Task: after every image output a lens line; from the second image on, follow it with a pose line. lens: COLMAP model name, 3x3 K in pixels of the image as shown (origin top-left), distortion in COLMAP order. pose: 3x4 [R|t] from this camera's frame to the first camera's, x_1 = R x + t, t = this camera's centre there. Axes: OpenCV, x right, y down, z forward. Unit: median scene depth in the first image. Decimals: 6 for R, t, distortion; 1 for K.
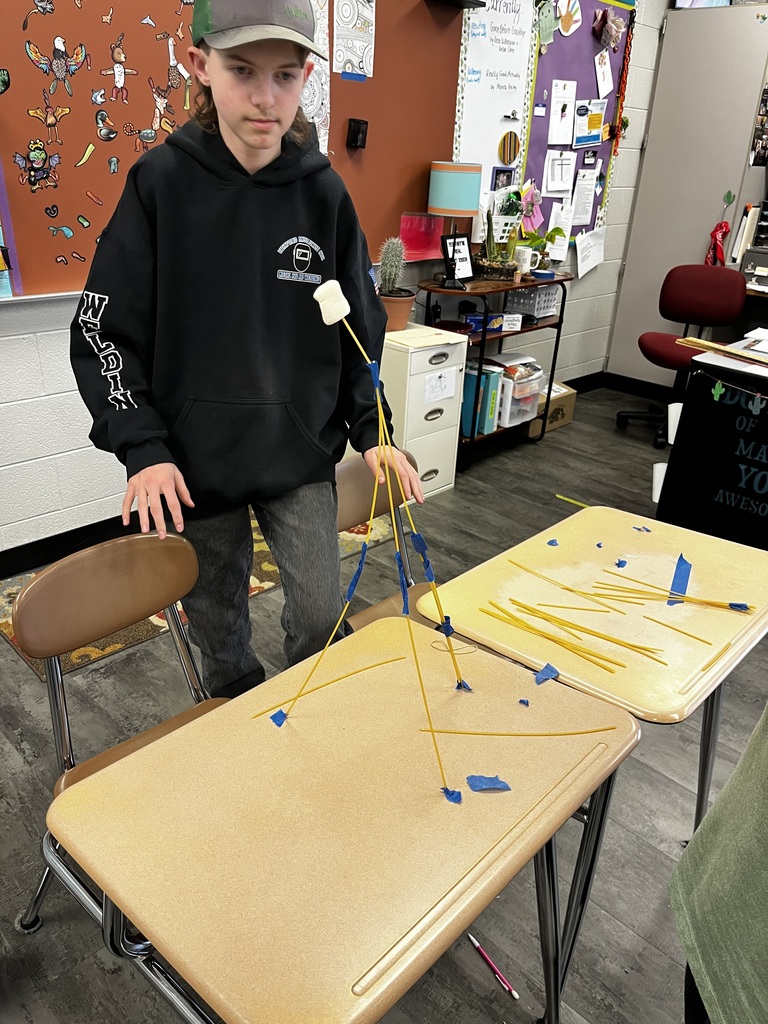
lens RADIAL K [[772.4, 0, 383.6], [0, 772.4, 527.7], [0, 0, 1]] dist [0.063346, -0.099792]
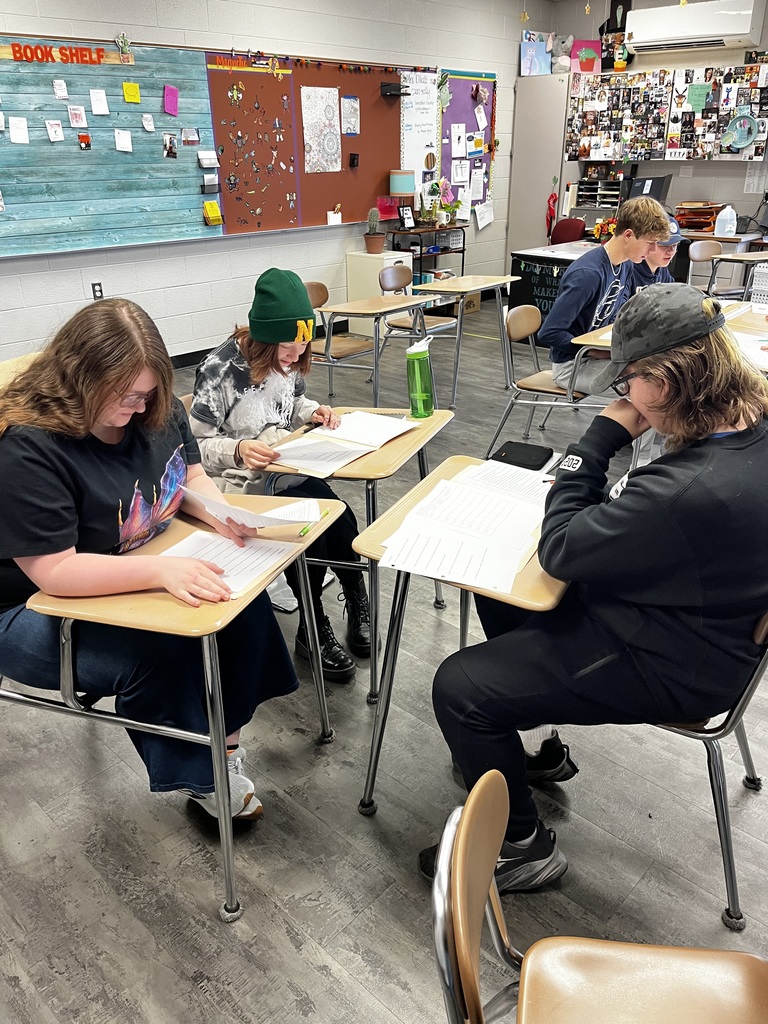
lens RADIAL K [[772.4, 0, 383.6], [0, 772.4, 527.7], [0, 0, 1]] dist [0.063346, -0.099792]
pose [[0.998245, -0.059171, -0.002365, -0.005639], [0.059152, 0.998222, -0.007388, 0.422644], [0.002798, 0.007235, 0.999970, -0.913815]]
